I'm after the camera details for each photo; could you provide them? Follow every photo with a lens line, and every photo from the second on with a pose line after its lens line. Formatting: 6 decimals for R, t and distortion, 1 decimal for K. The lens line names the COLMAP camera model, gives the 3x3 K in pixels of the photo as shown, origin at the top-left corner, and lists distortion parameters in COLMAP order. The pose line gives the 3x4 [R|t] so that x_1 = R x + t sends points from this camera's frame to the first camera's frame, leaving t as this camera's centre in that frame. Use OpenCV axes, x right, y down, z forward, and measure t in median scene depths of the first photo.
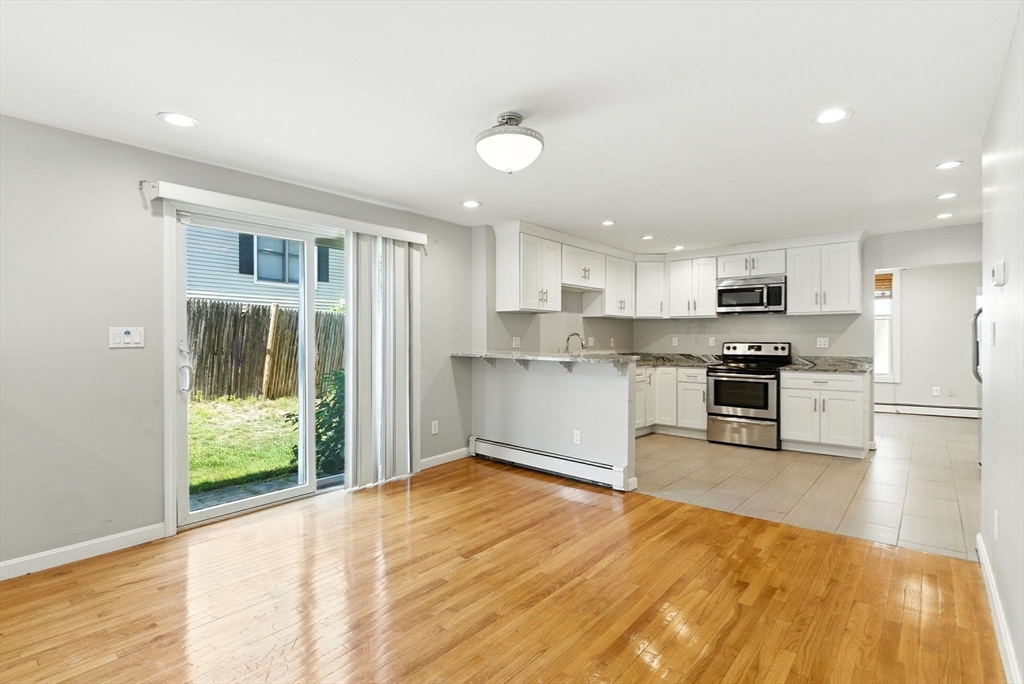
lens RADIAL K [[497.9, 0, 507.8], [0, 497.9, 341.4], [0, 0, 1]] dist [-0.001092, -0.000386]
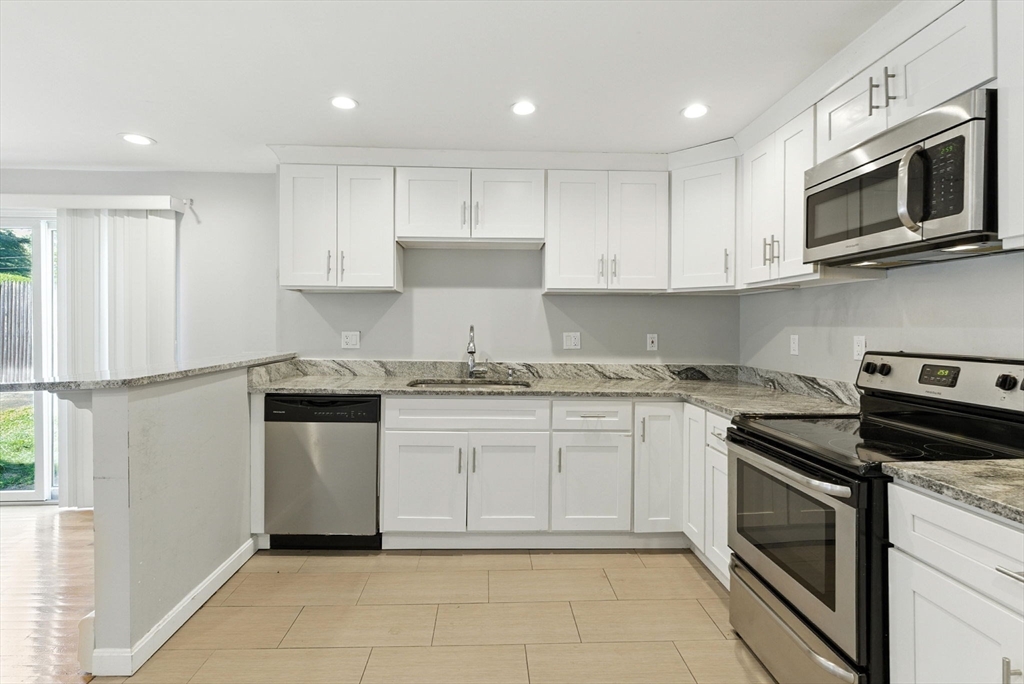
lens RADIAL K [[497.9, 0, 513.0], [0, 497.9, 330.1], [0, 0, 1]] dist [-0.001092, -0.000386]
pose [[0.684298, 0.006002, -0.729178, 0.558510], [-0.007297, 0.999972, 0.001382, -0.011752], [0.729166, 0.004375, 0.684323, 0.647073]]
